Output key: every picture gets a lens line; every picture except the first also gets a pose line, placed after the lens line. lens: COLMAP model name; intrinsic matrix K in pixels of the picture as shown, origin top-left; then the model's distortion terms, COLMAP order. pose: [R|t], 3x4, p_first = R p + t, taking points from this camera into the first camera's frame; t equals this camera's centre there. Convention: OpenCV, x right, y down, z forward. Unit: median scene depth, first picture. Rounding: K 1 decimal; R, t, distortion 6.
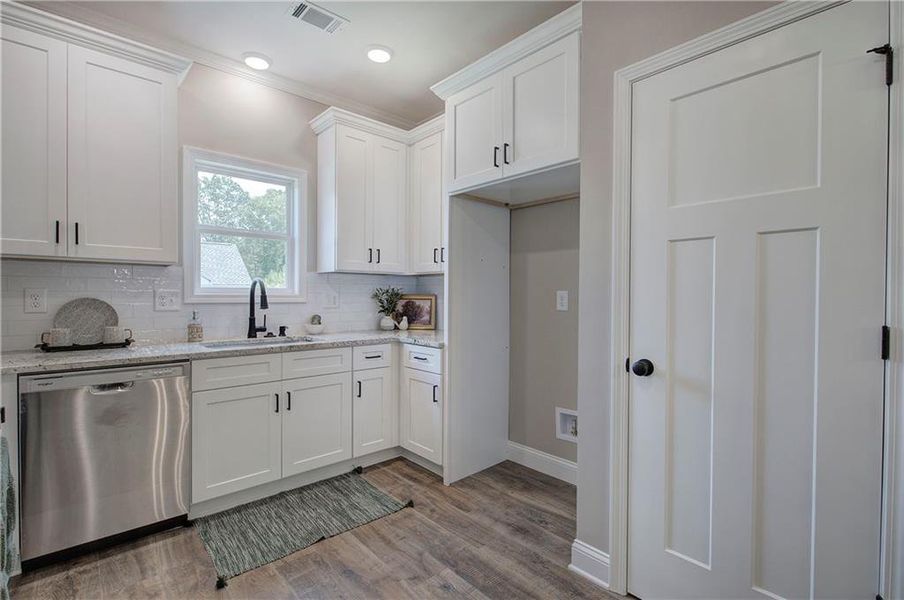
lens RADIAL K [[416.4, 0, 454.0], [0, 416.4, 299.5], [0, 0, 1]] dist [0.001121, -0.002220]
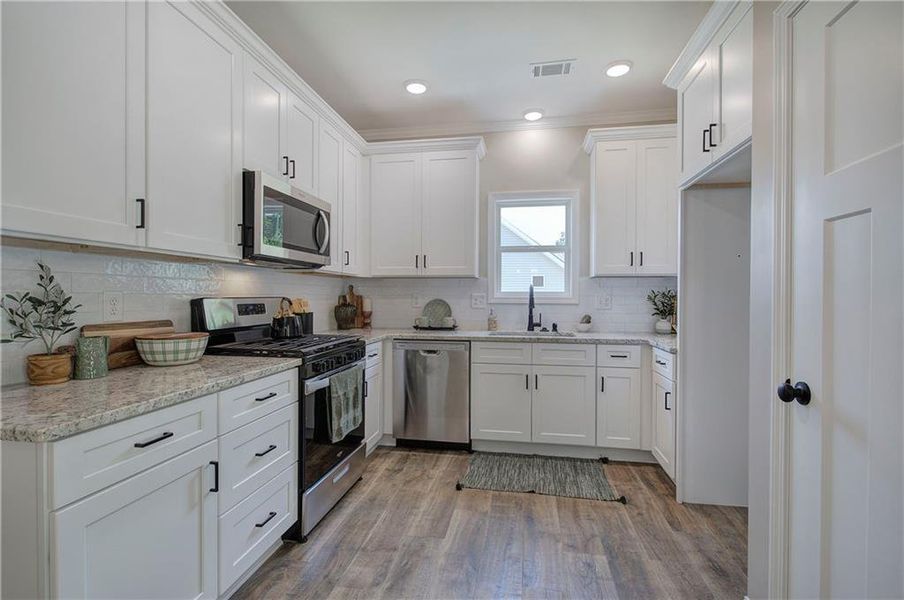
lens RADIAL K [[416.4, 0, 453.5], [0, 416.4, 299.3], [0, 0, 1]] dist [0.001121, -0.002220]
pose [[0.612586, 0.002165, -0.790401, 0.391229], [-0.008213, 0.999960, -0.003625, 0.001714], [0.790362, 0.008712, 0.612579, 0.030142]]
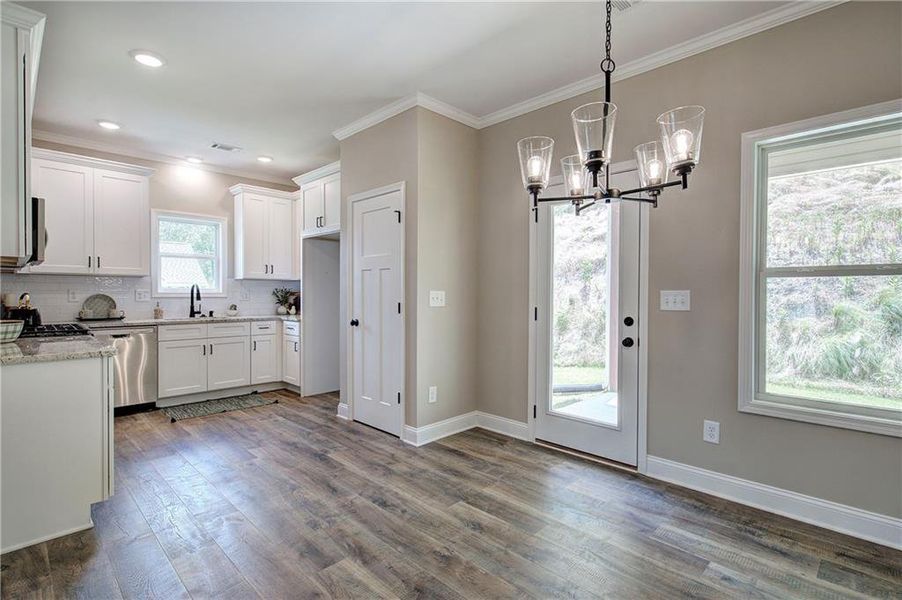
lens RADIAL K [[428.9, 0, 459.3], [0, 428.9, 300.5], [0, 0, 1]] dist [-0.007957, -0.001470]
pose [[0.997439, -0.001316, 0.071515, 0.514521], [0.000681, 0.999960, 0.008897, 0.007173], [-0.071524, -0.008826, 0.997400, -0.884673]]
